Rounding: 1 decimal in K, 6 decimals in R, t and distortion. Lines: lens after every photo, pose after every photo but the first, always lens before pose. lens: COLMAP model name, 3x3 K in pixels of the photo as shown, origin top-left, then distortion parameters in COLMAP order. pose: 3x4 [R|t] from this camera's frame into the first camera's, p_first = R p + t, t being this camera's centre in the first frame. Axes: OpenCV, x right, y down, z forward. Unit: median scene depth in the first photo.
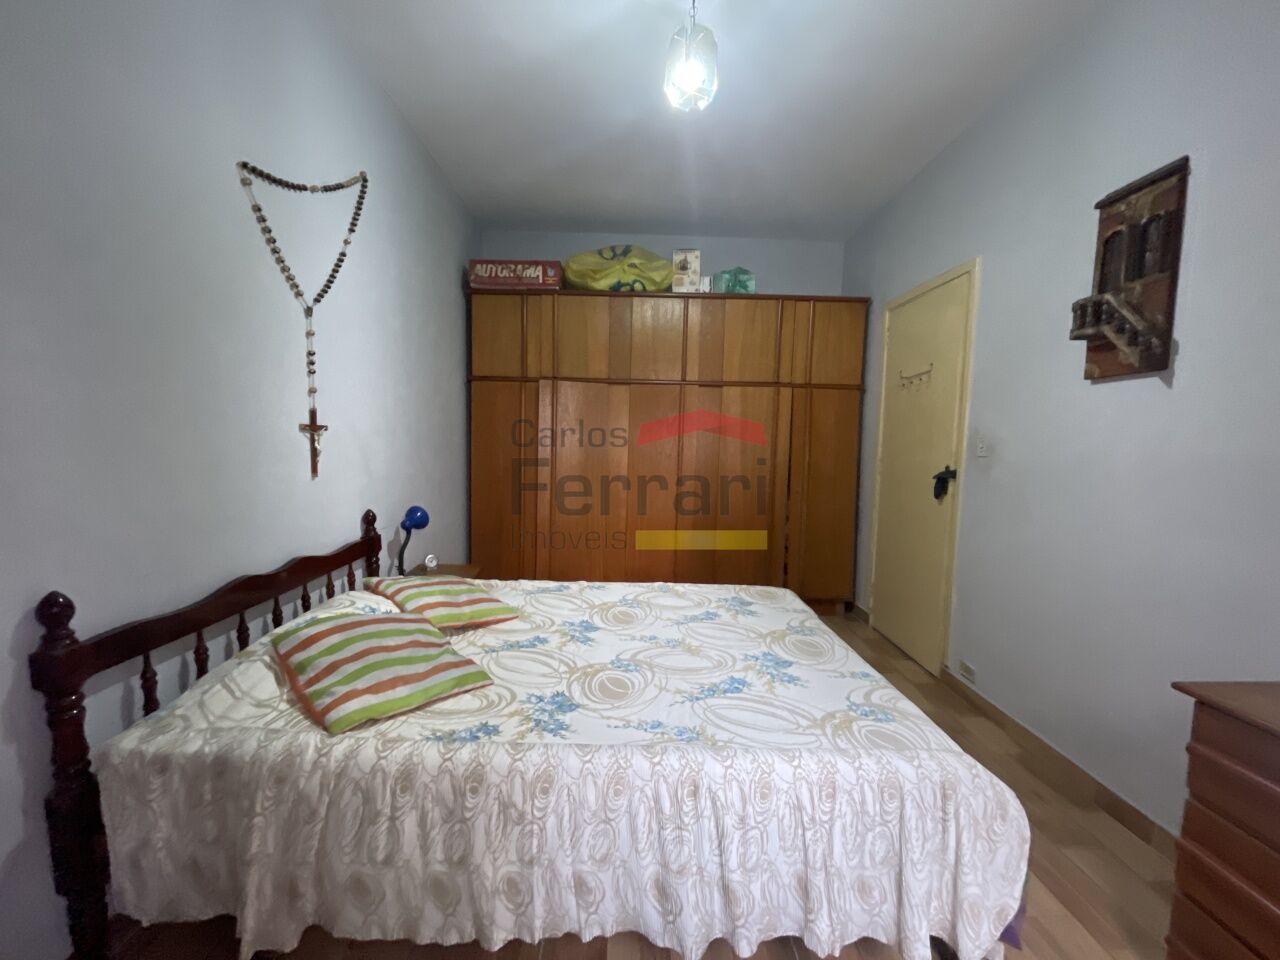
lens RADIAL K [[519.2, 0, 640.2], [0, 519.2, 478.1], [0, 0, 1]] dist [-0.008094, 0.003381]
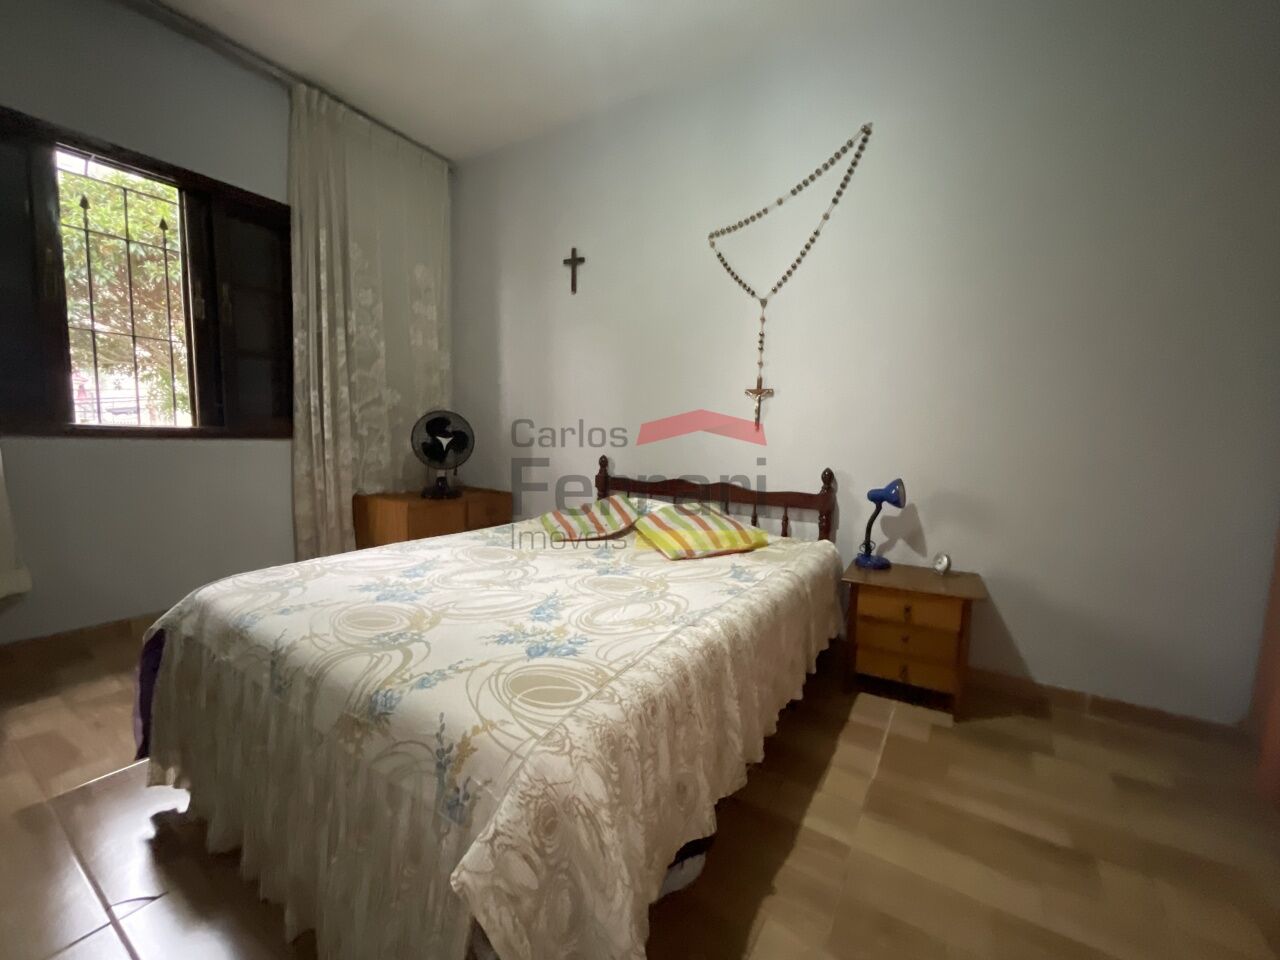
lens RADIAL K [[519.2, 0, 644.3], [0, 519.2, 480.3], [0, 0, 1]] dist [-0.008094, 0.003381]
pose [[-0.547140, 0.036976, -0.836224, 0.641633], [-0.100394, 0.988913, 0.109415, 0.010994], [0.830999, 0.143817, -0.537362, 1.510662]]
